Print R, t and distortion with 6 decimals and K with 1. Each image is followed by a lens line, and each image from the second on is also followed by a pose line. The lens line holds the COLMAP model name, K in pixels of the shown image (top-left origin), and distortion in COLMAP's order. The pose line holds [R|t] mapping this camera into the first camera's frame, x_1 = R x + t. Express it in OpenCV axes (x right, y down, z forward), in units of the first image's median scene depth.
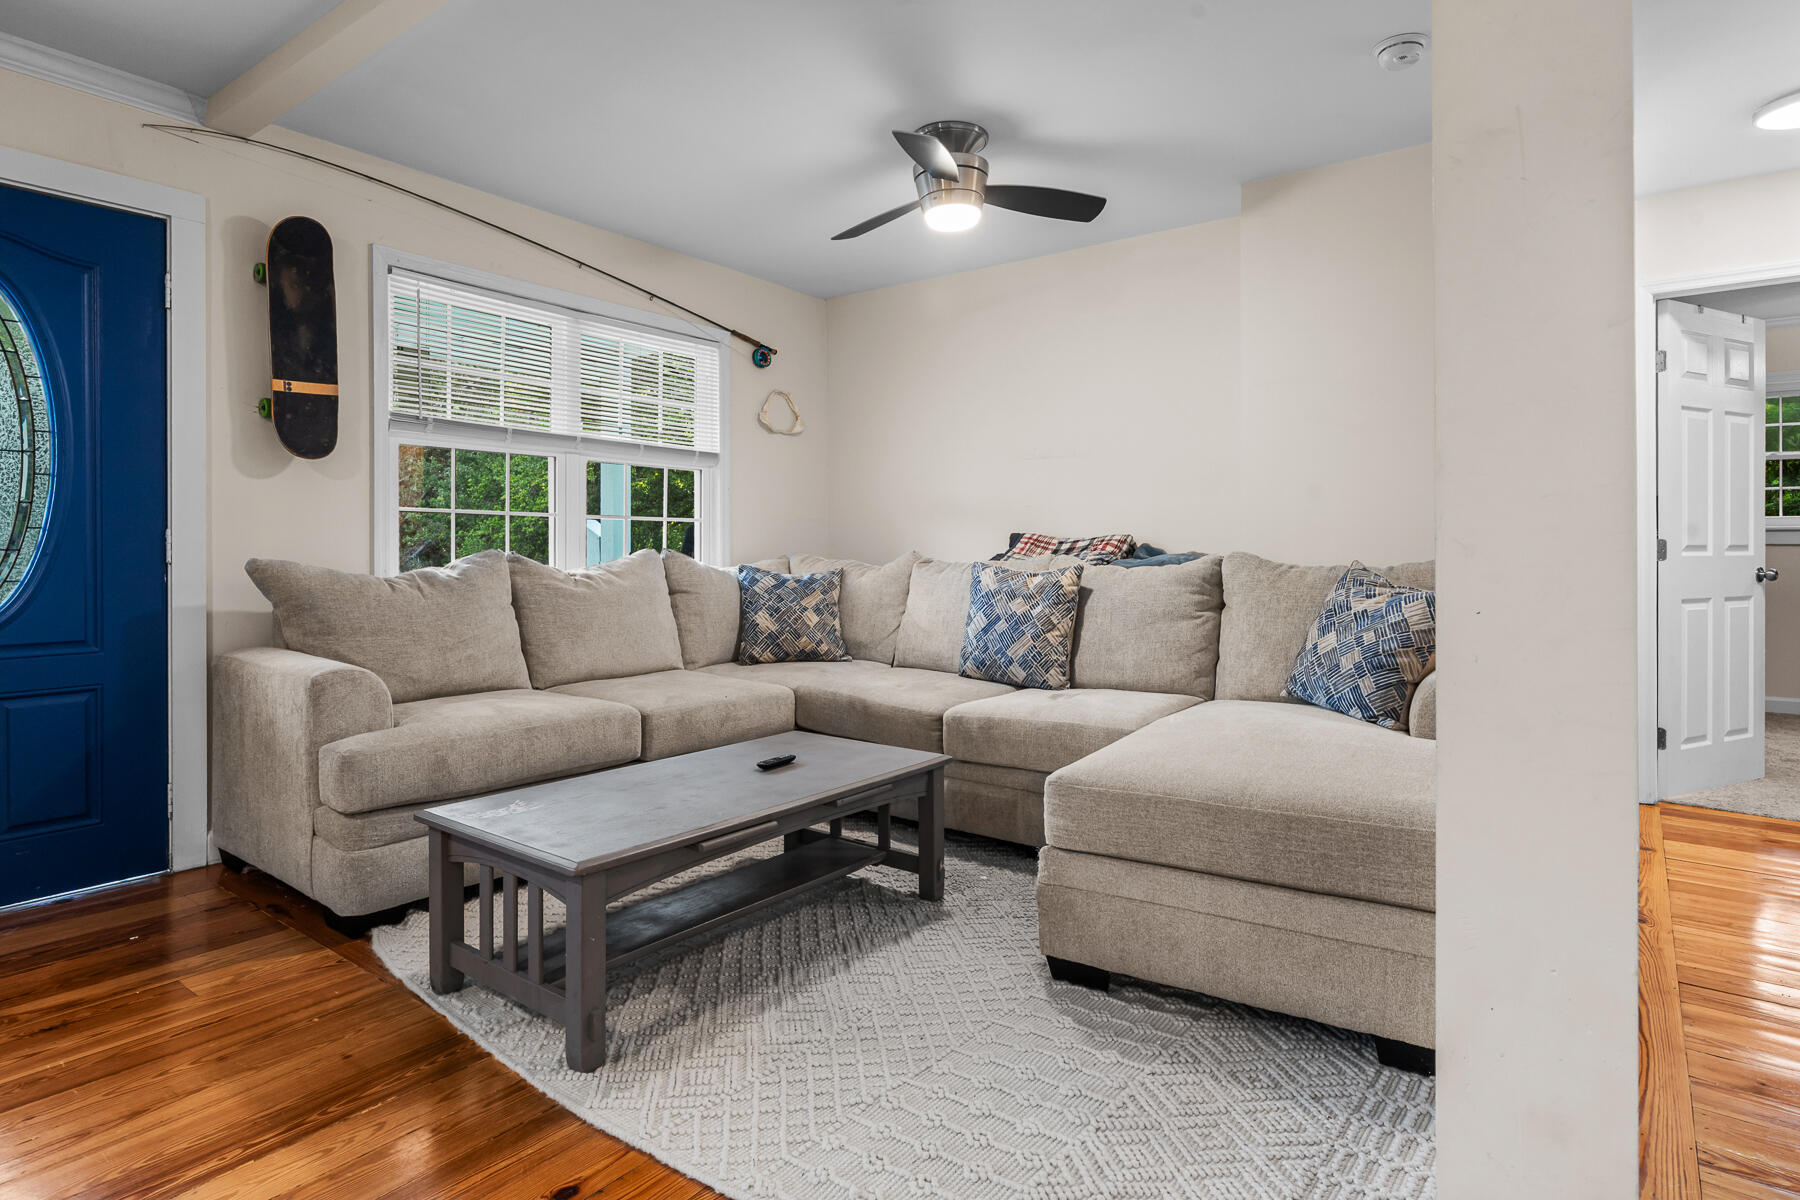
lens RADIAL K [[974.7, 0, 891.8], [0, 974.7, 555.0], [0, 0, 1]] dist [-0.002608, 0.000403]
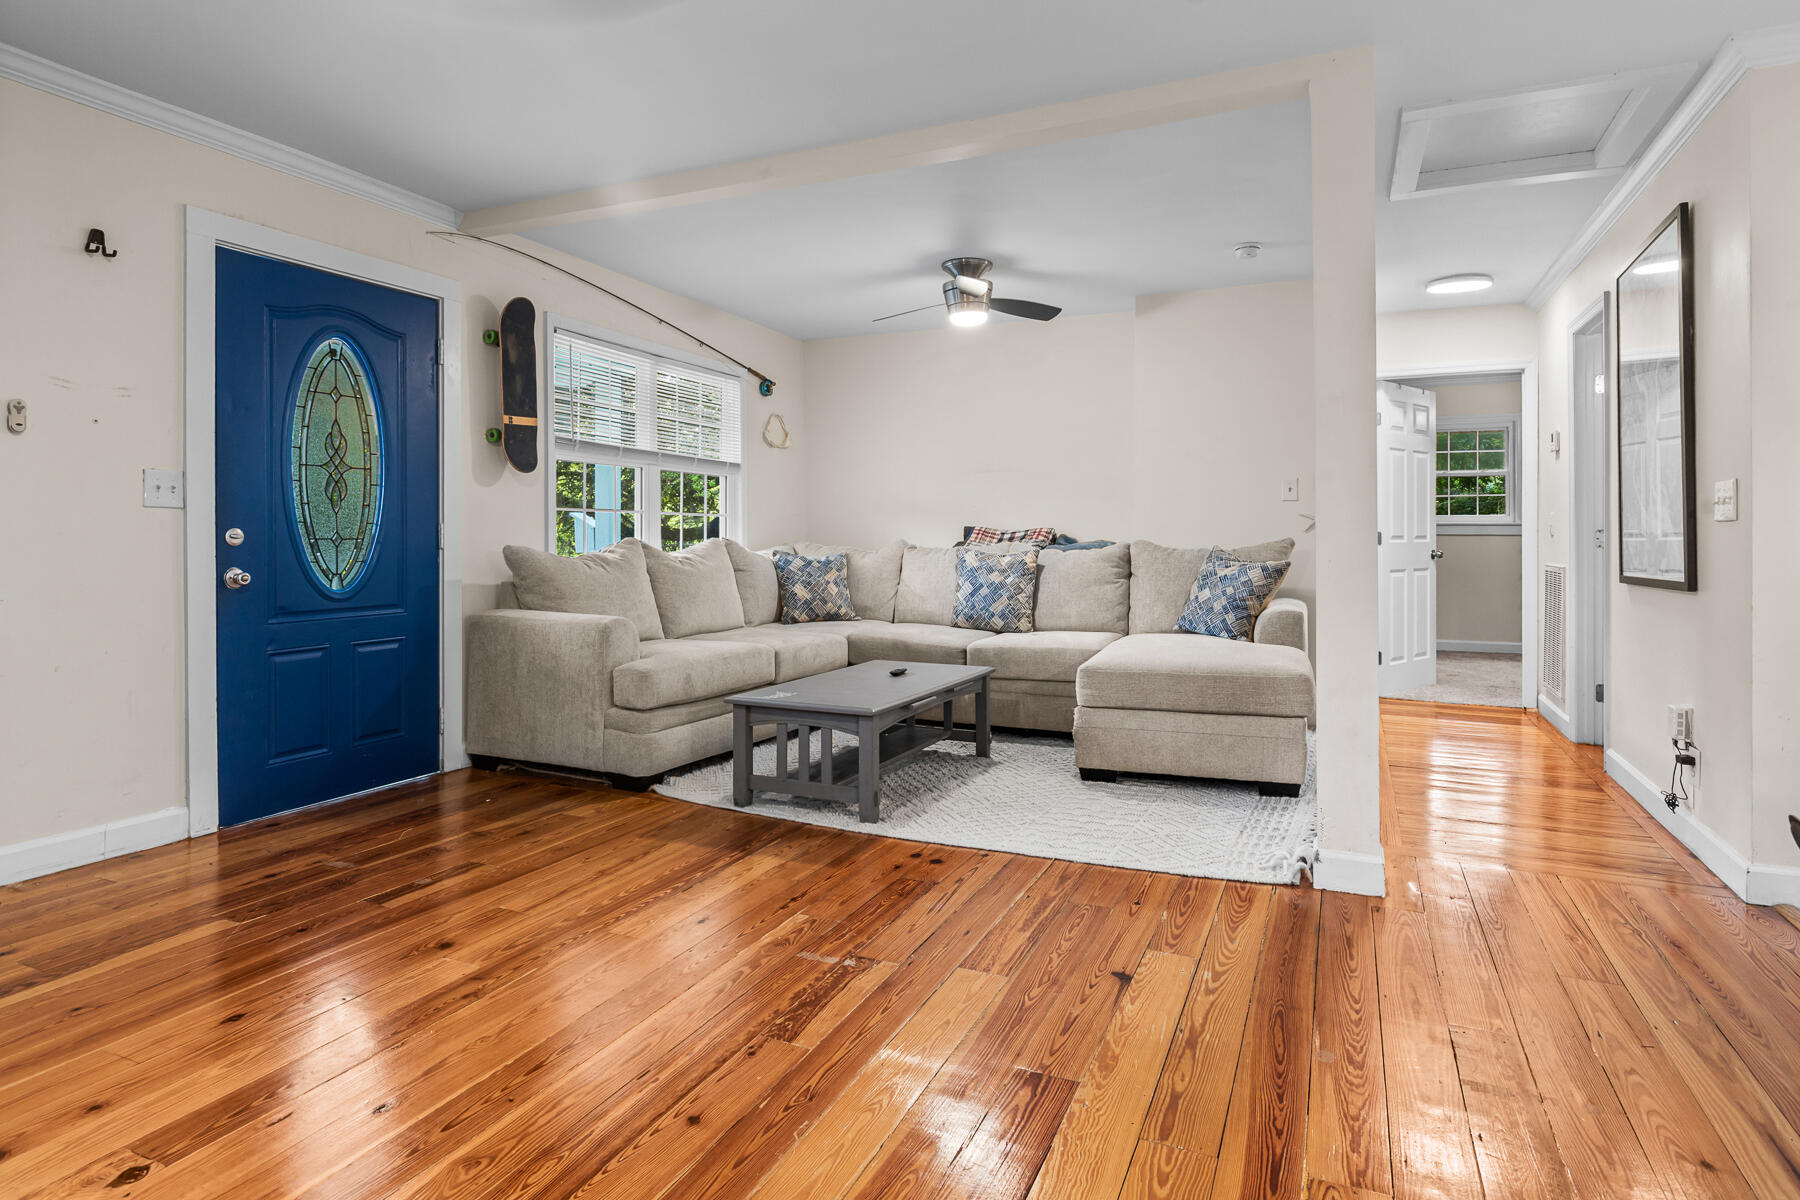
lens RADIAL K [[991.1, 0, 899.1], [0, 991.1, 539.2], [0, 0, 1]] dist [-0.000318, -0.000495]
pose [[0.975398, -0.000286, 0.220450, -0.351597], [0.001182, 0.999992, -0.003930, 0.001067], [-0.220447, 0.004093, 0.975390, -0.432478]]
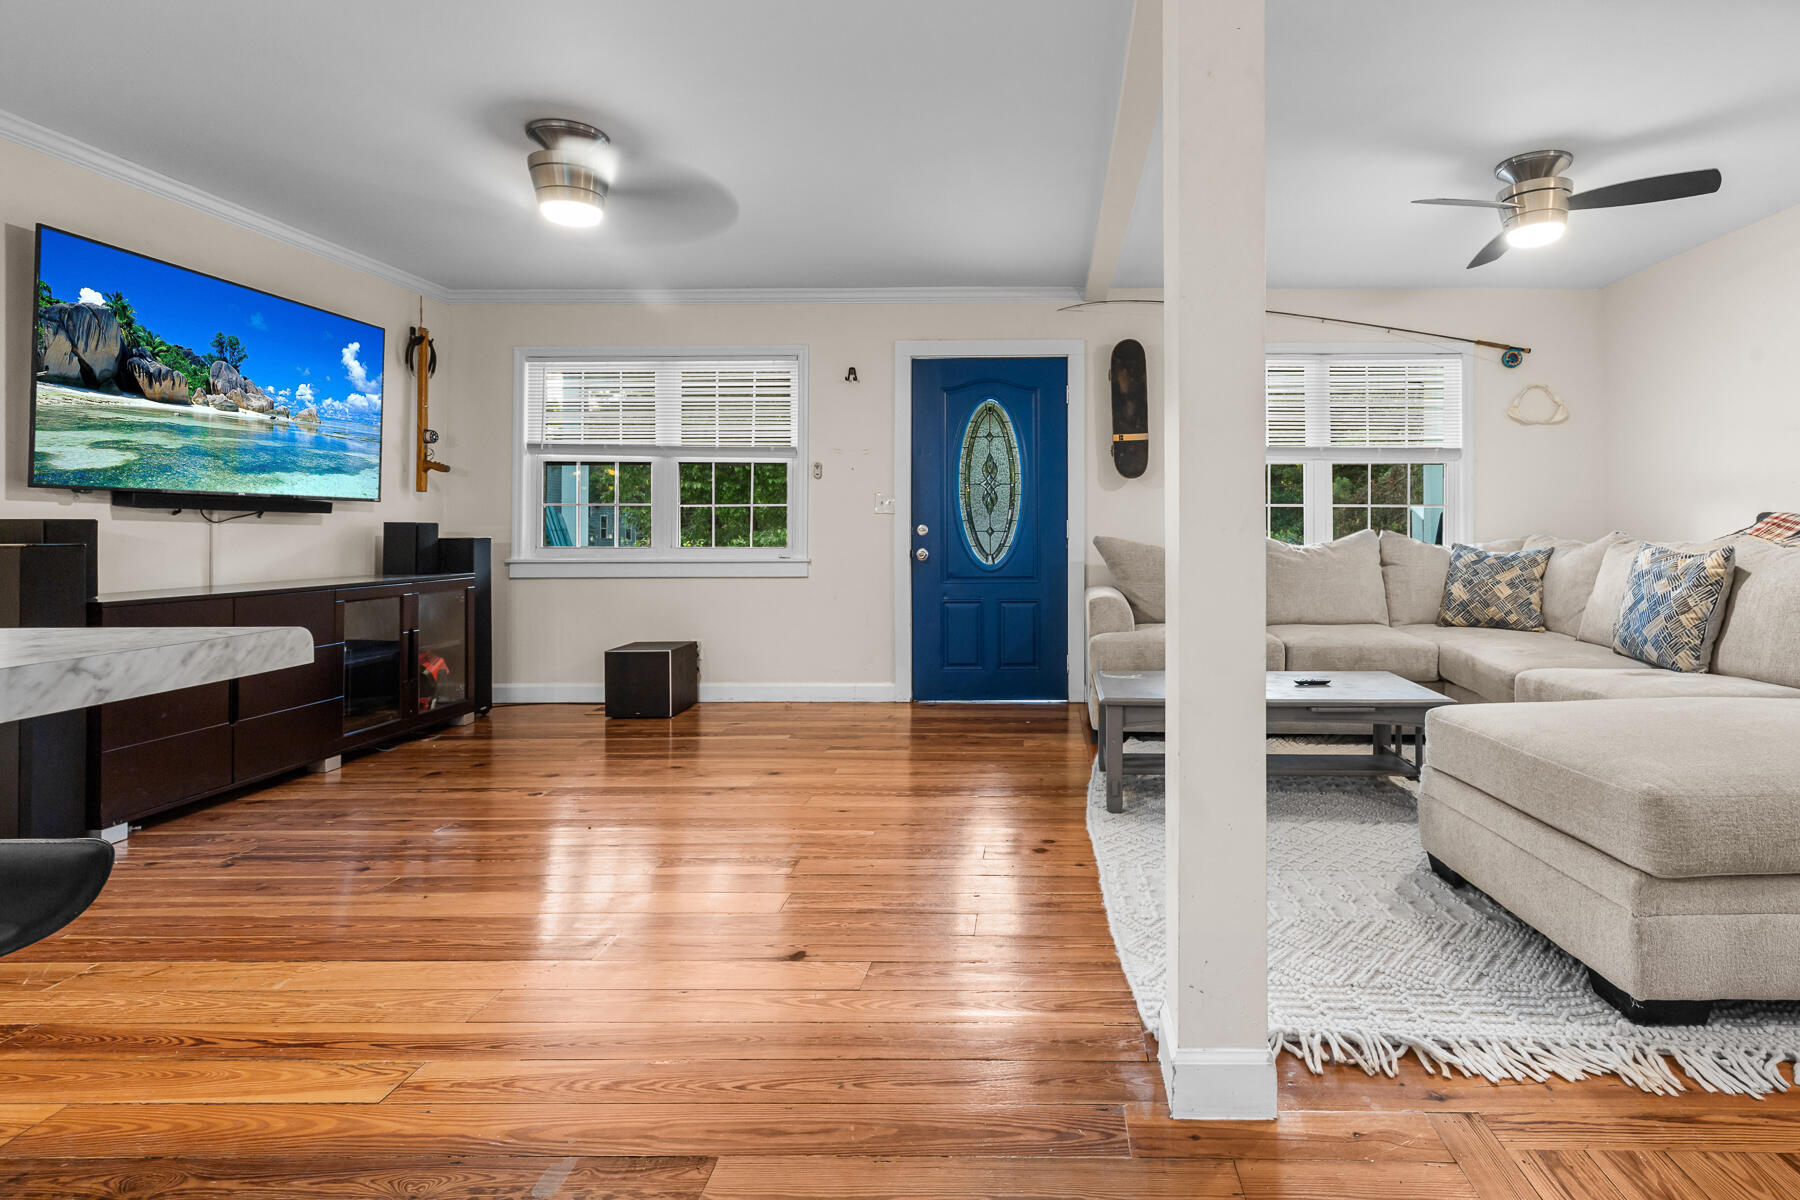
lens RADIAL K [[880.6, 0, 1025.3], [0, 880.6, 524.7], [0, 0, 1]] dist [0.003961, 0.000041]
pose [[0.593116, -0.005812, -0.805096, 0.491021], [-0.002856, 0.999952, -0.009322, -0.001318], [0.805112, 0.007828, 0.593072, -0.068338]]
